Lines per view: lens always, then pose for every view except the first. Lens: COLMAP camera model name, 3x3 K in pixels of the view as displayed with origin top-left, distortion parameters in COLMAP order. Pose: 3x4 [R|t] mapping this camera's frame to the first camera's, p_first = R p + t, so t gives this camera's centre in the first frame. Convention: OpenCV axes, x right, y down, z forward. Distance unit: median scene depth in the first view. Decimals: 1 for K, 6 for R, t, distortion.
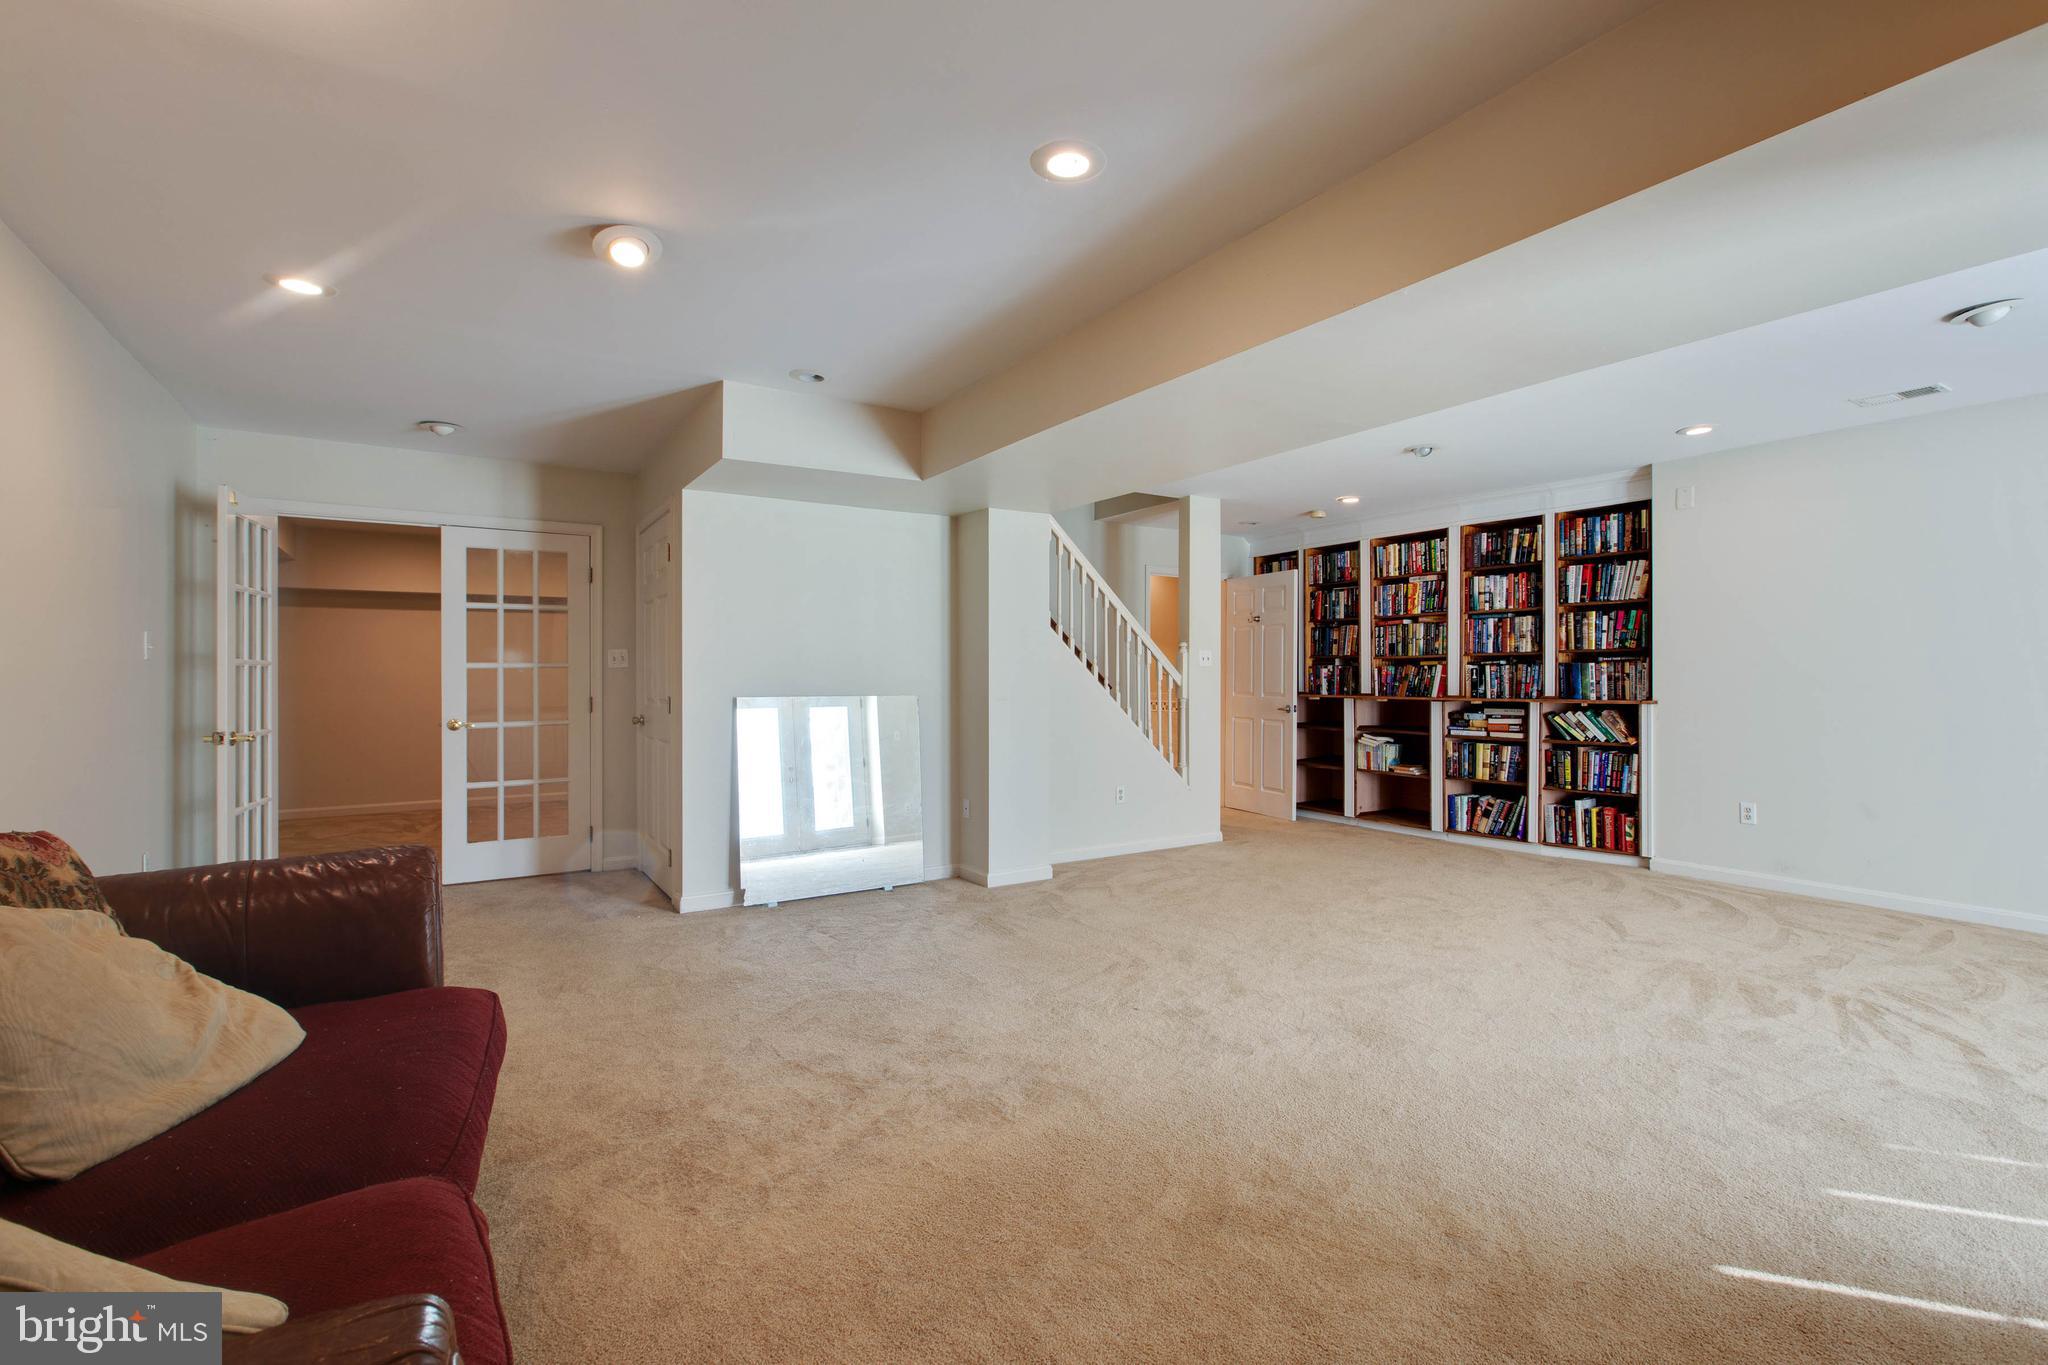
lens RADIAL K [[979.1, 0, 1026.5], [0, 979.1, 671.8], [0, 0, 1]] dist [-0.001423, 0.010395]
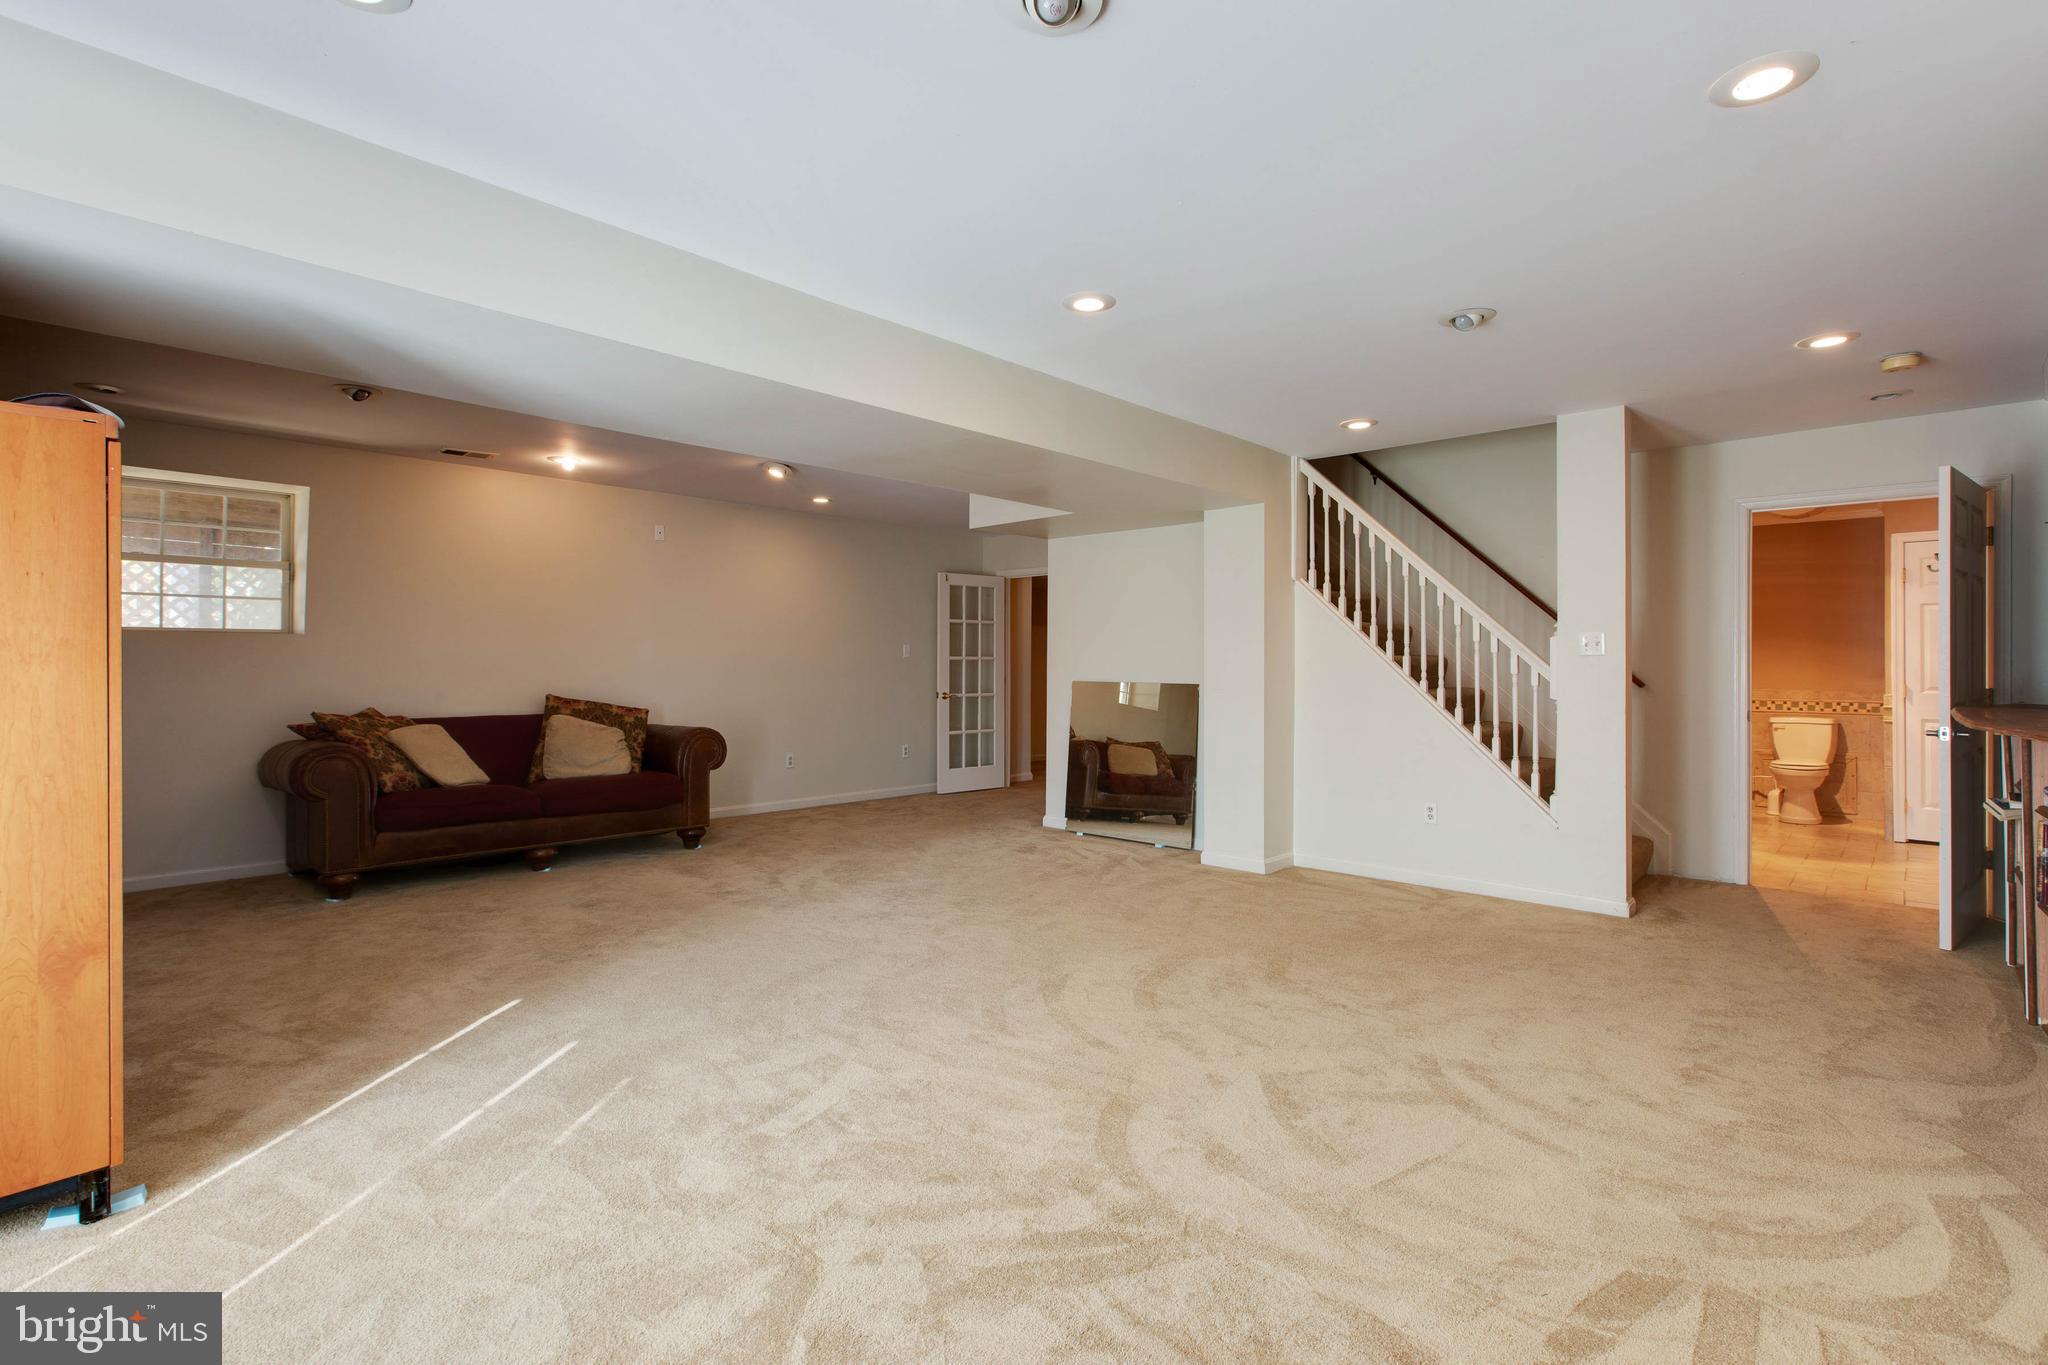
lens RADIAL K [[979.1, 0, 1026.5], [0, 979.1, 671.8], [0, 0, 1]] dist [-0.001423, 0.010395]
pose [[0.257551, -0.007881, -0.966232, 0.761403], [0.000782, 0.999968, -0.007948, 0.011923], [0.966264, 0.001292, 0.257549, 0.440690]]
